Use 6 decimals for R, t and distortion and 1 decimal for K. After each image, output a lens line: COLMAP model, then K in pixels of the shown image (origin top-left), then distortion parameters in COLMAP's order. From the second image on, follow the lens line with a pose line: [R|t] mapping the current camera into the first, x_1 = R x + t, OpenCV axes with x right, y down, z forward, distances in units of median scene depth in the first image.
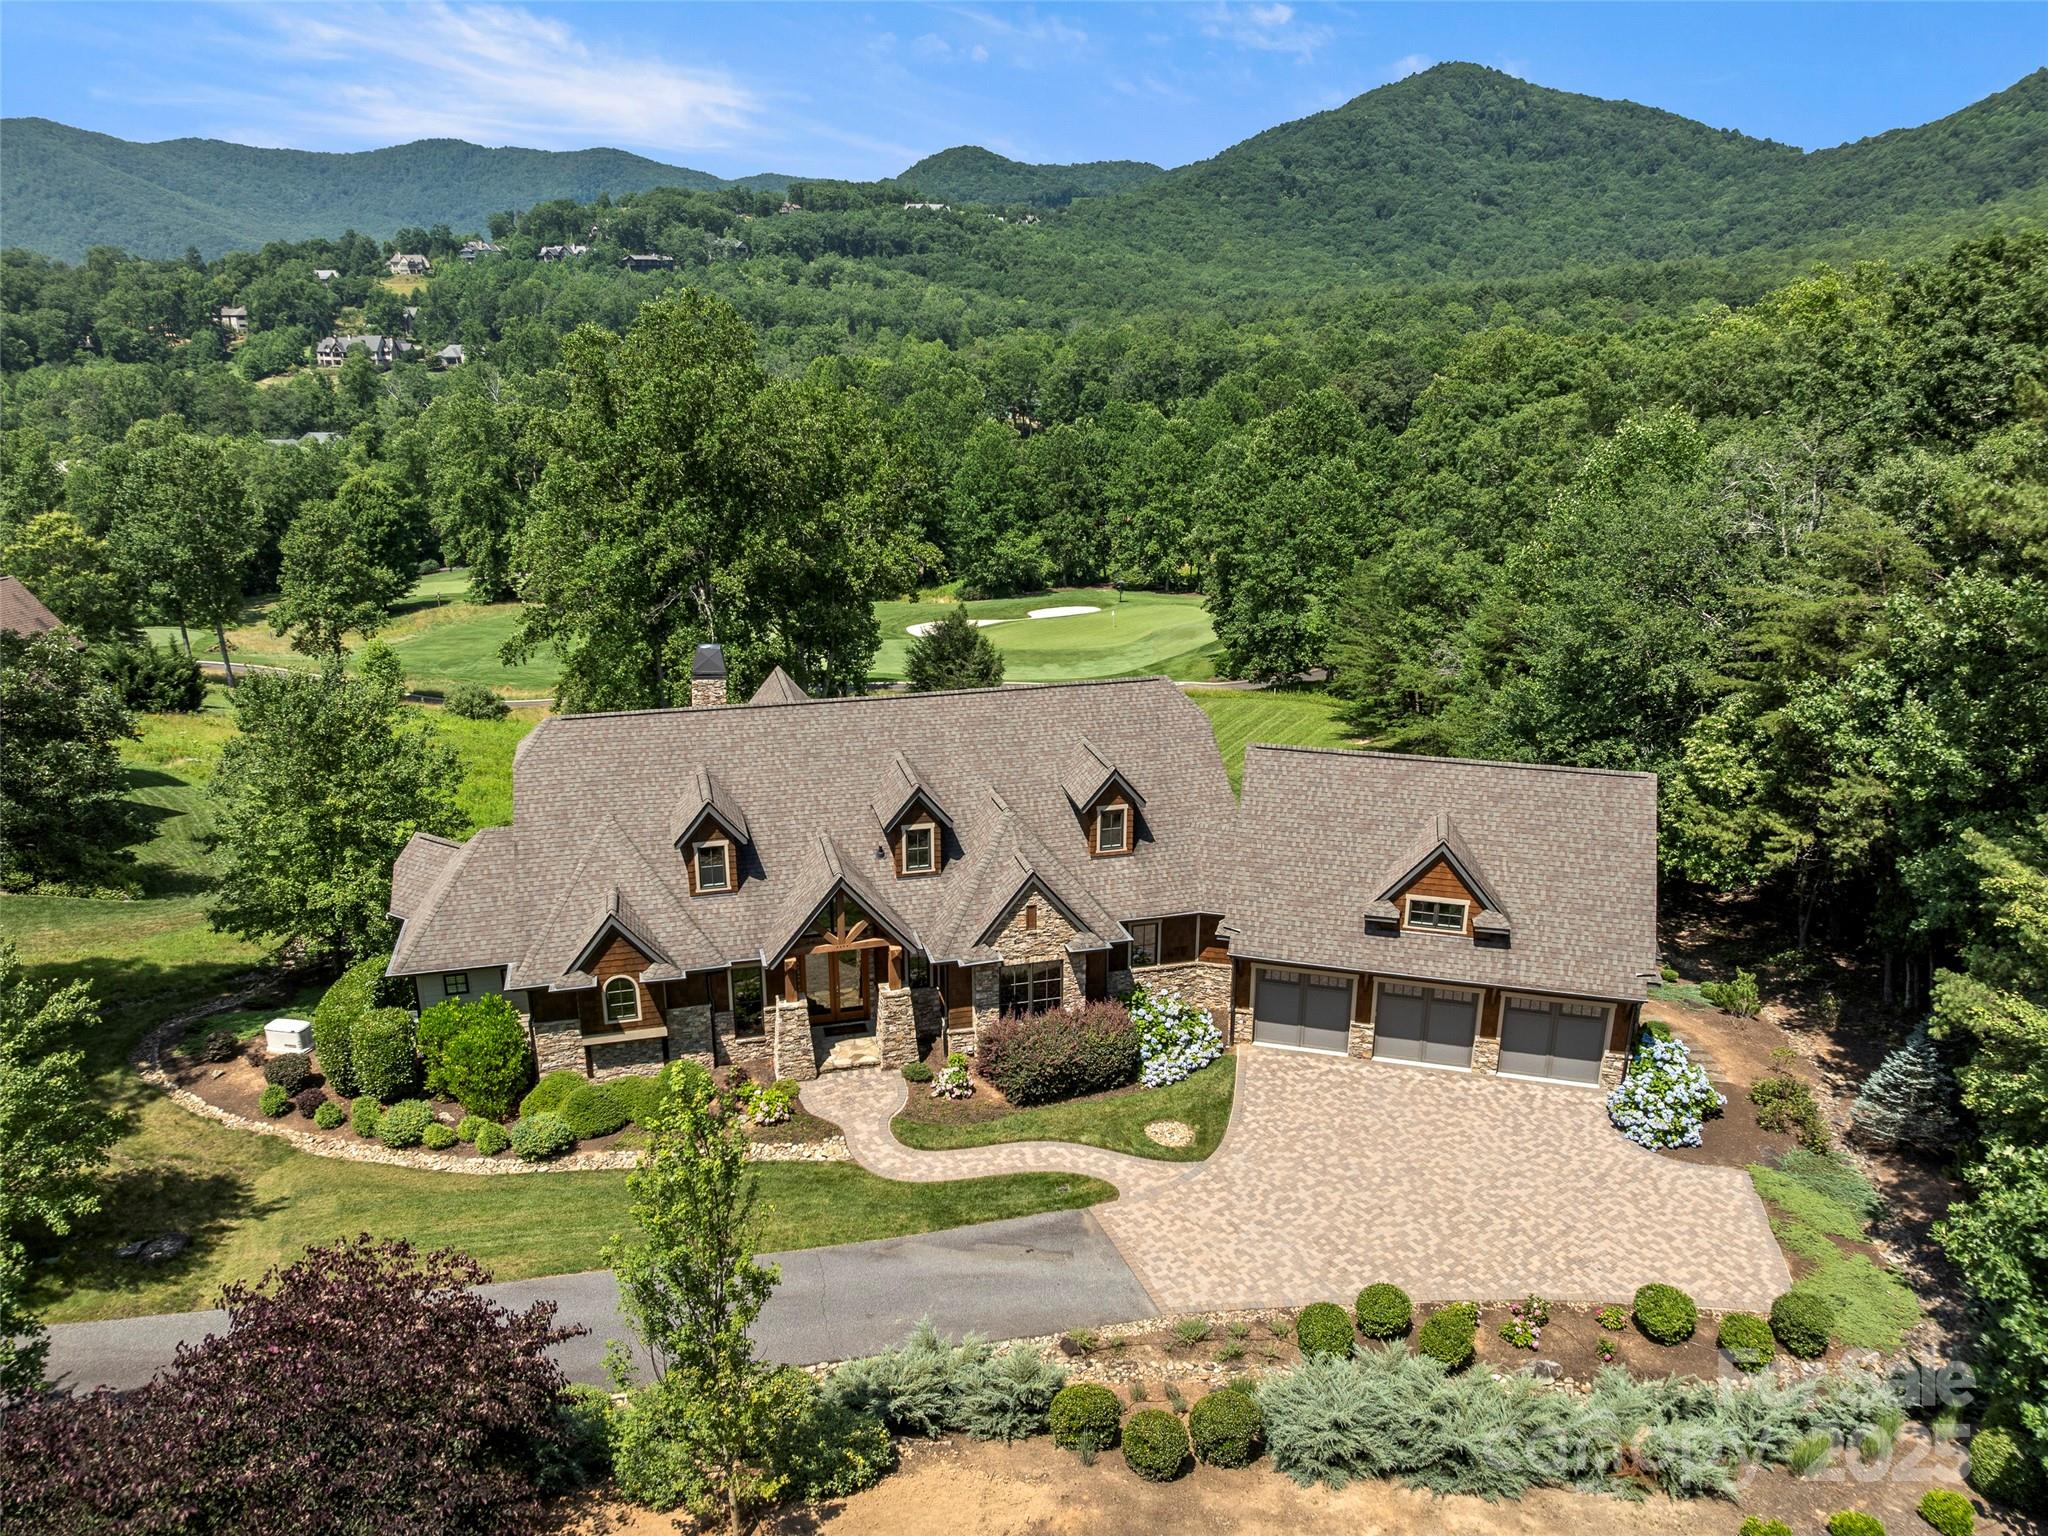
lens RADIAL K [[1448.7, 0, 1024.0], [0, 1448.7, 768.0], [0, 0, 1]] dist [-0.040796, 0.004129]
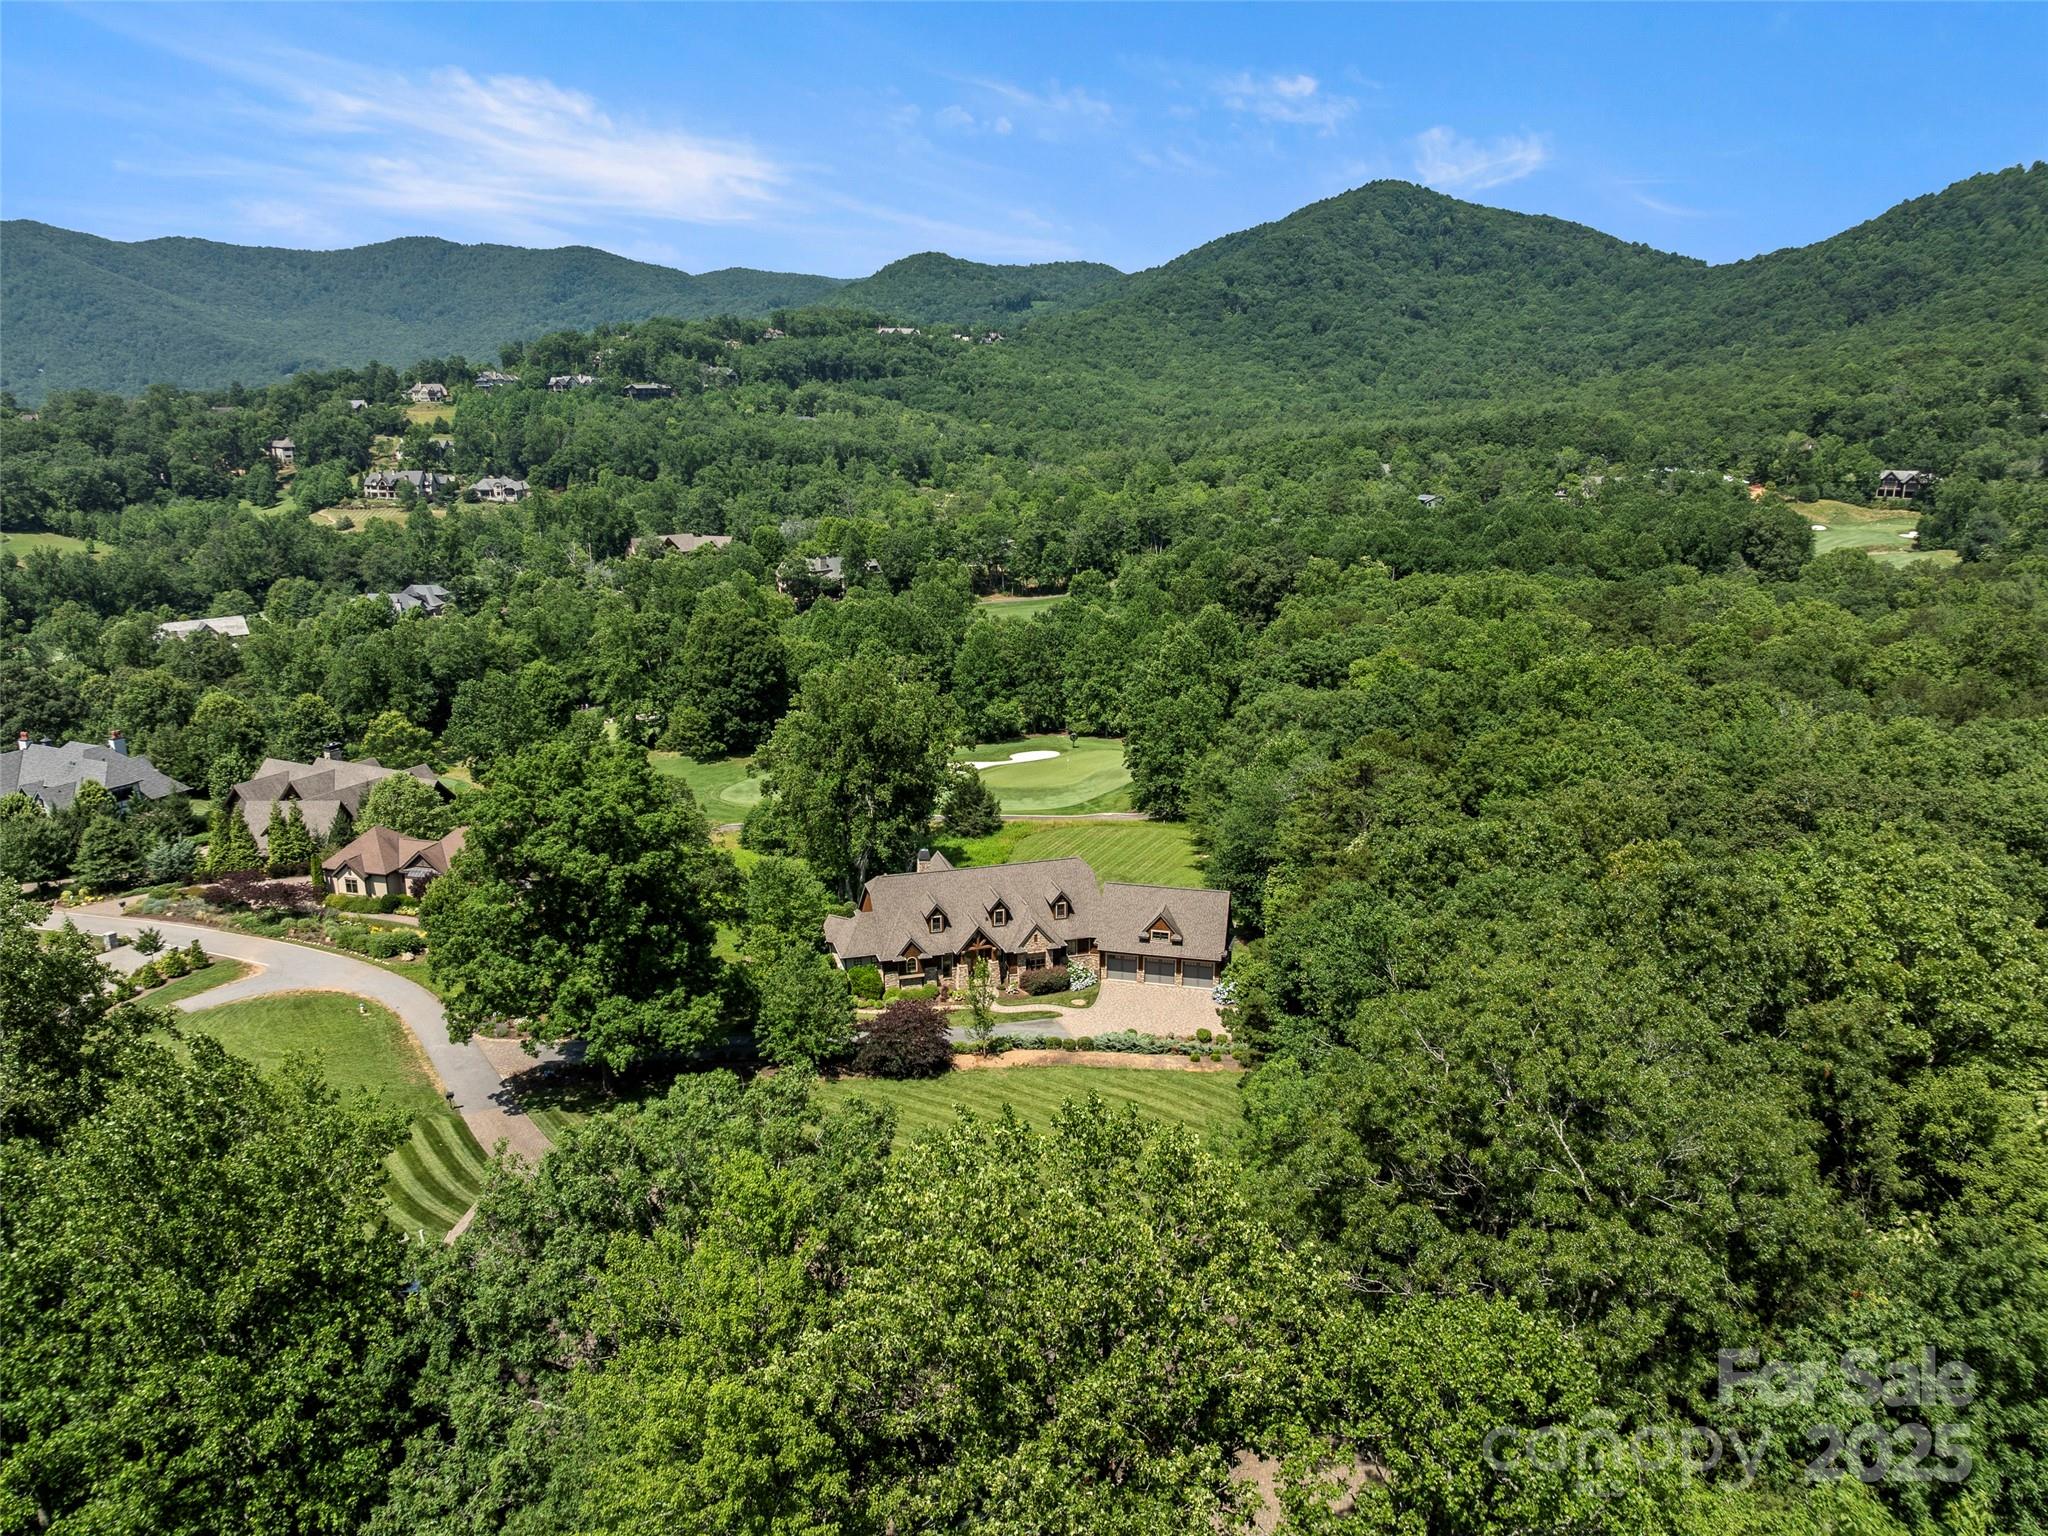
lens RADIAL K [[1448.7, 0, 1024.0], [0, 1448.7, 768.0], [0, 0, 1]] dist [-0.040796, 0.004129]
pose [[0.999634, -0.010062, 0.025104, -0.005757], [0.011298, 0.998706, -0.049586, -0.006791], [-0.024573, 0.049851, 0.998454, -0.131135]]
